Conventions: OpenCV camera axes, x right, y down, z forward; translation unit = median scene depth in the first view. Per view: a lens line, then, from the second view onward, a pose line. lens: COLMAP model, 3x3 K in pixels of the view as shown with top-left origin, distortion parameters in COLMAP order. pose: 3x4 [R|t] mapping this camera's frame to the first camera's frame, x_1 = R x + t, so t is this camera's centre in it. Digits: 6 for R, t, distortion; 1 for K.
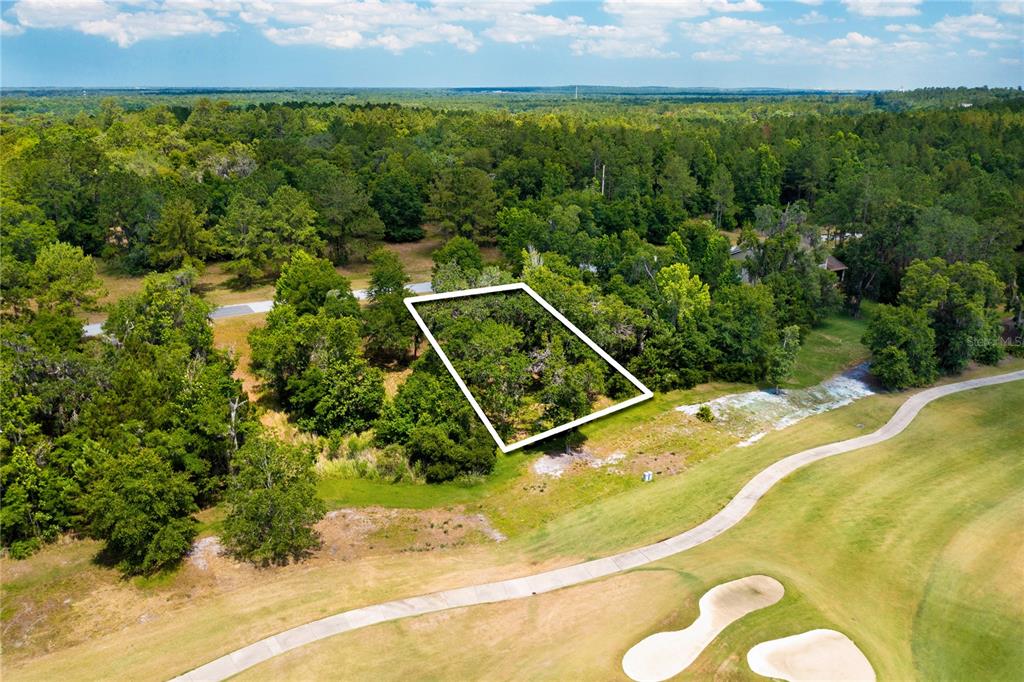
lens RADIAL K [[803.1, 0, 514.5], [0, 803.1, 344.5], [0, 0, 1]] dist [-0.015435, -0.006808]
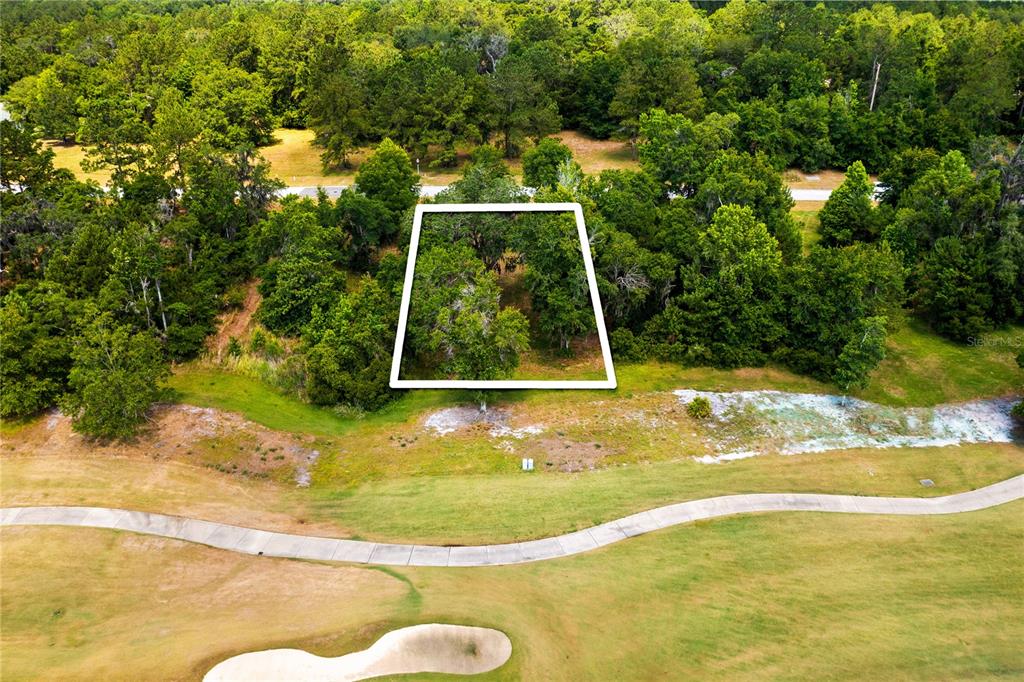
lens RADIAL K [[803.1, 0, 513.3], [0, 803.1, 334.8], [0, 0, 1]] dist [-0.015435, -0.006808]
pose [[0.858753, 0.211136, -0.466867, 0.477270], [-0.150734, 0.974936, 0.163645, -0.087641], [0.489717, -0.070158, 0.869054, 0.285557]]
